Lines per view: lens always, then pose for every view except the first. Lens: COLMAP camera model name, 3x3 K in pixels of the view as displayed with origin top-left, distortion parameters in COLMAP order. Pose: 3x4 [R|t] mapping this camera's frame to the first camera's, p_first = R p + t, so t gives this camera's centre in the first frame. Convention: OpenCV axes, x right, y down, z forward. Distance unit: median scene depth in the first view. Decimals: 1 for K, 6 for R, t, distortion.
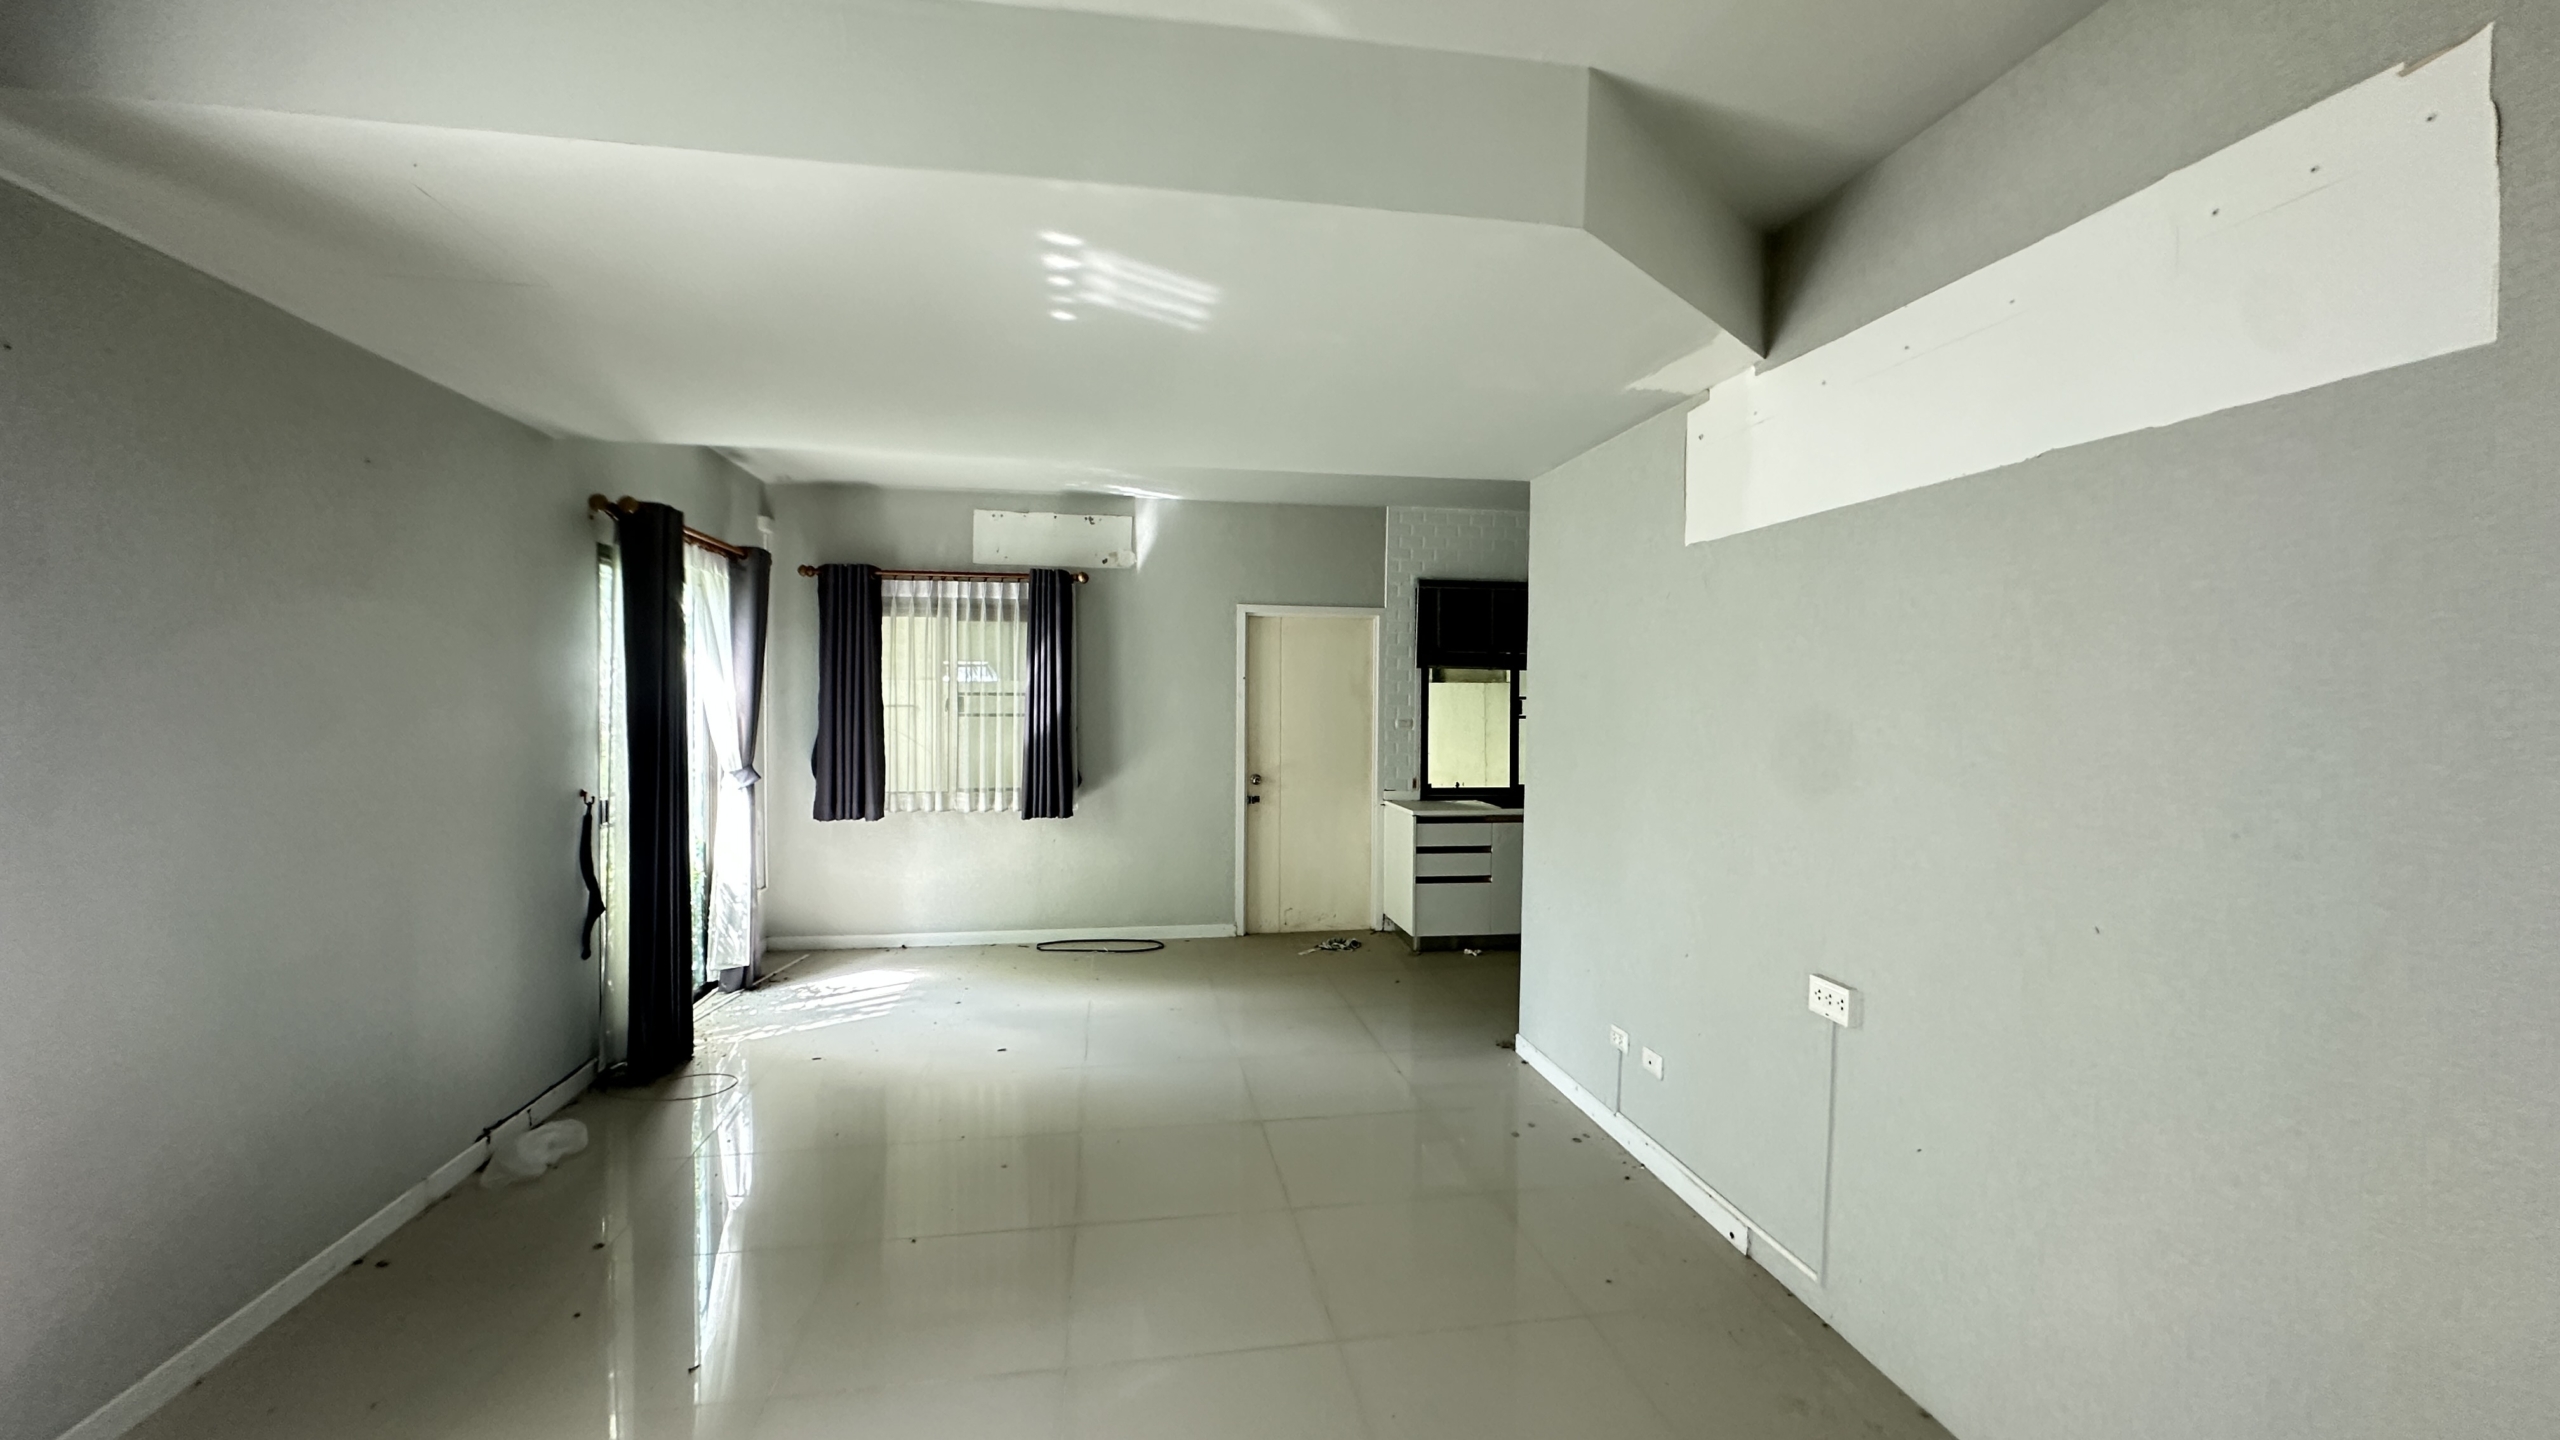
lens RADIAL K [[1038.0, 0, 1278.2], [0, 1038.0, 718.7], [0, 0, 1]] dist [-0.000164, 0.000011]
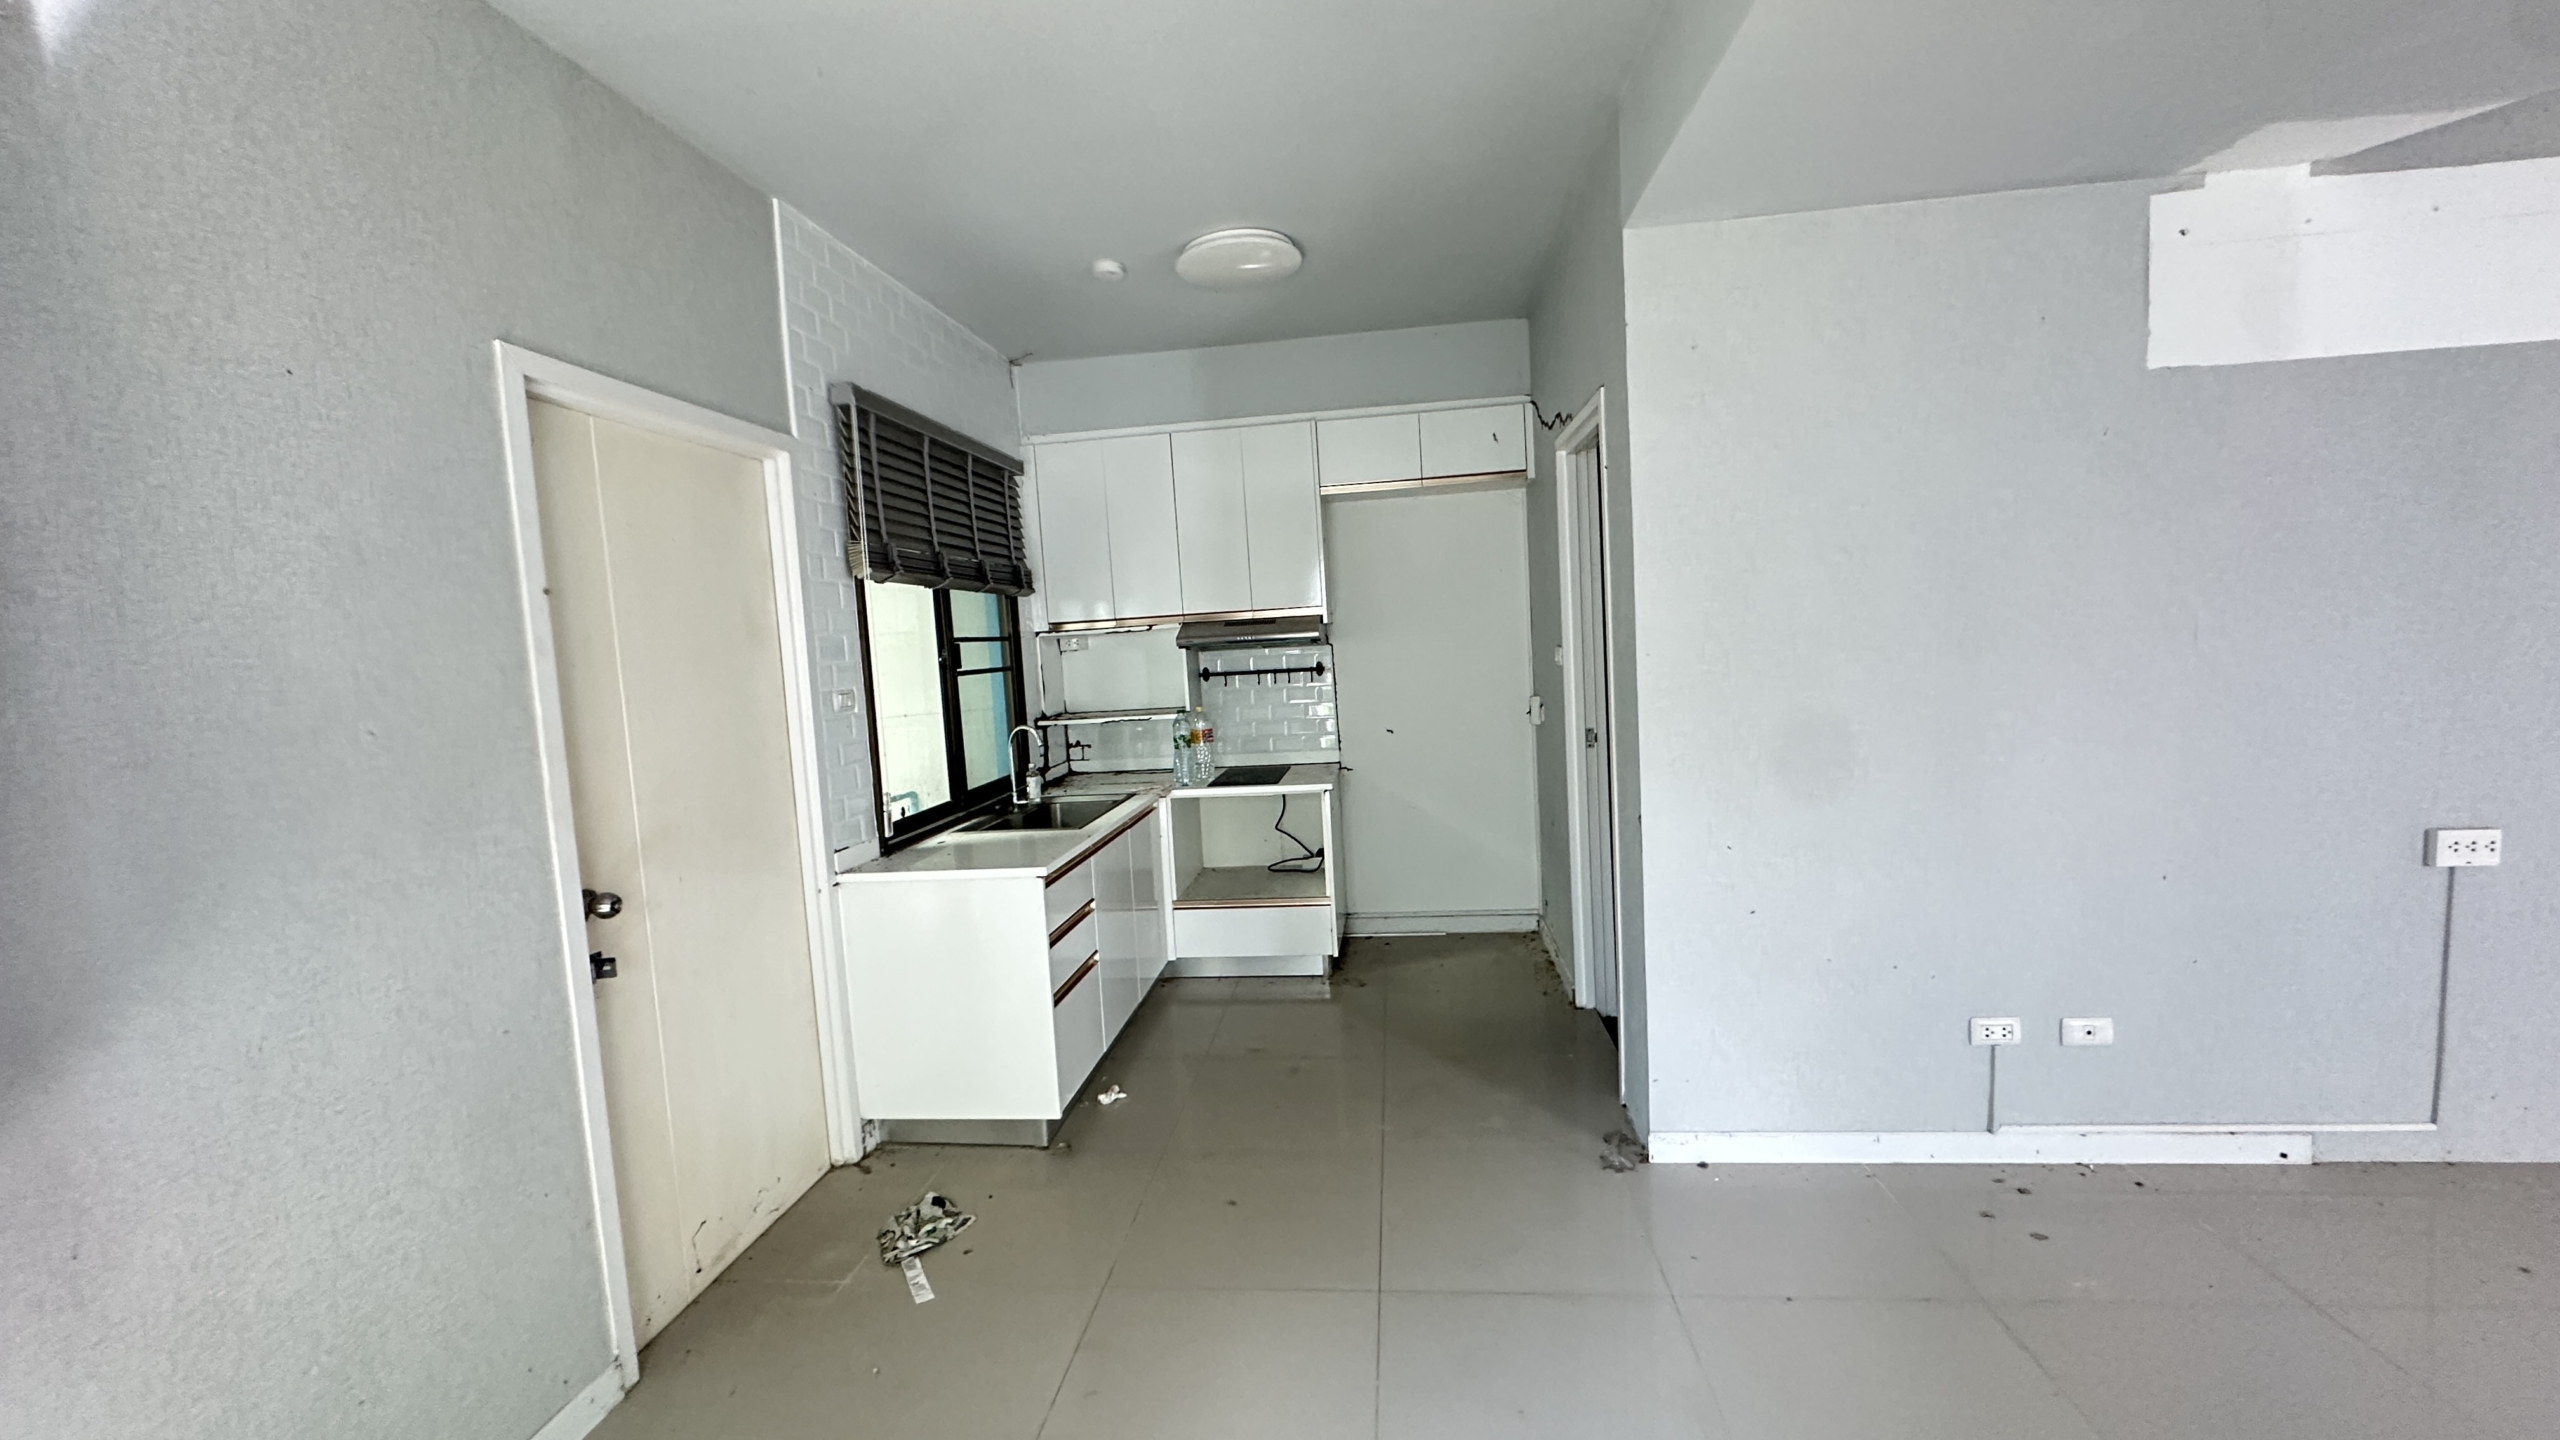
lens RADIAL K [[1038.0, 0, 1281.5], [0, 1038.0, 719.5], [0, 0, 1]] dist [-0.000164, 0.000011]
pose [[0.261237, -0.101759, 0.959896, -0.541643], [0.079436, 0.993321, 0.083684, -0.019973], [-0.962001, 0.054389, 0.267576, 1.384370]]
